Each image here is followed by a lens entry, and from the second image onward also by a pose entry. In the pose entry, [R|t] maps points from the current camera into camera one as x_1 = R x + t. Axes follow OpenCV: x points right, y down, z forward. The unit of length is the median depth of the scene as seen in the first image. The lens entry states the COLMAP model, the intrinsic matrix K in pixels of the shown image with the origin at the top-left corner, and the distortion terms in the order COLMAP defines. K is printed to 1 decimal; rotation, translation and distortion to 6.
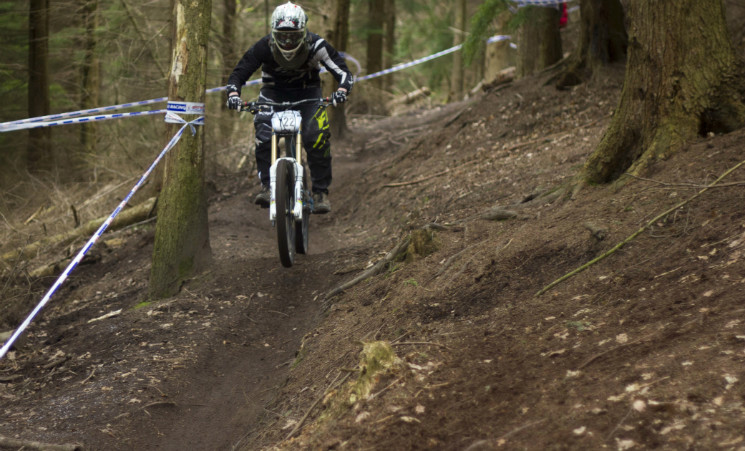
lens RADIAL K [[2248.5, 0, 336.0], [0, 2248.5, 223.5], [0, 0, 1]] dist [-0.102192, 0.201676]
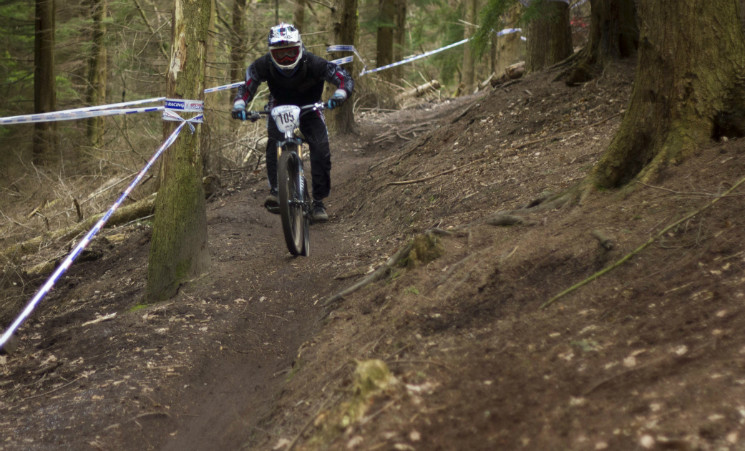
lens RADIAL K [[2241.1, 0, 339.7], [0, 2241.1, 225.2], [0, 0, 1]] dist [-0.085712, -0.230656]
pose [[0.999977, 0.005949, -0.003391, 0.004353], [-0.005930, 0.999967, 0.005619, -0.005756], [0.003425, -0.005599, 0.999978, 0.031064]]
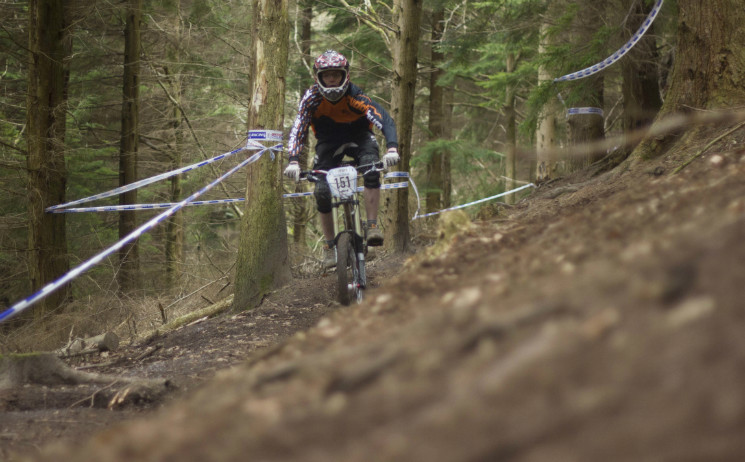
lens RADIAL K [[2036.4, 0, 370.4], [0, 2036.4, 232.6], [0, 0, 1]] dist [-0.098878, 0.078355]
pose [[0.999826, -0.013912, -0.012412, -0.005258], [0.012784, 0.996147, -0.086759, 0.084378], [0.013571, 0.086586, 0.996152, 0.031846]]
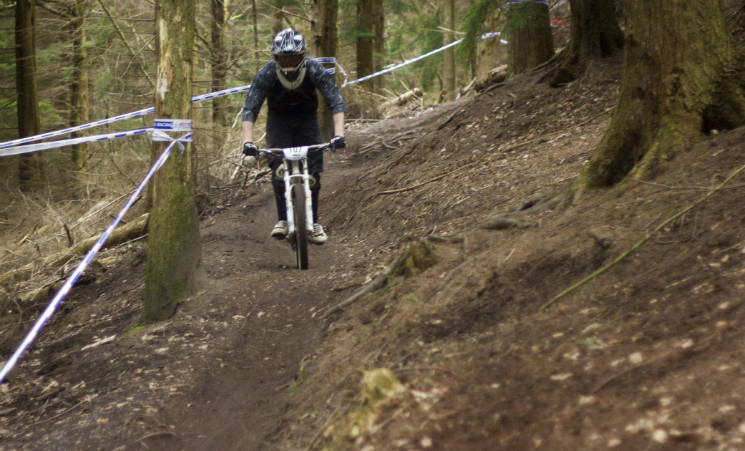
lens RADIAL K [[2241.1, 0, 339.7], [0, 2241.1, 225.2], [0, 0, 1]] dist [-0.085712, -0.230656]
pose [[0.999069, -0.043056, 0.002648, 0.001201], [0.043055, 0.999073, 0.000343, -0.005614], [-0.002660, -0.000228, 0.999996, 0.029286]]
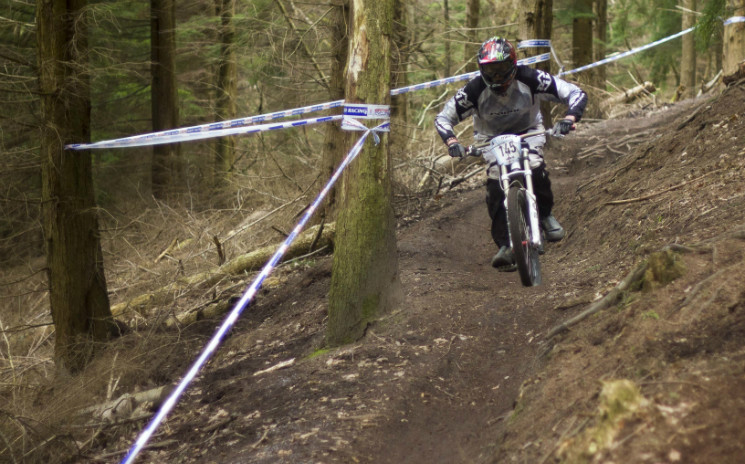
lens RADIAL K [[2866.7, 0, 557.0], [0, 2866.7, 213.5], [0, 0, 1]] dist [-0.086515, 0.057363]
pose [[0.999750, -0.020604, 0.008724, -0.007787], [0.020736, 0.999667, -0.015361, 0.003338], [-0.008405, 0.015538, 0.999844, -0.046662]]
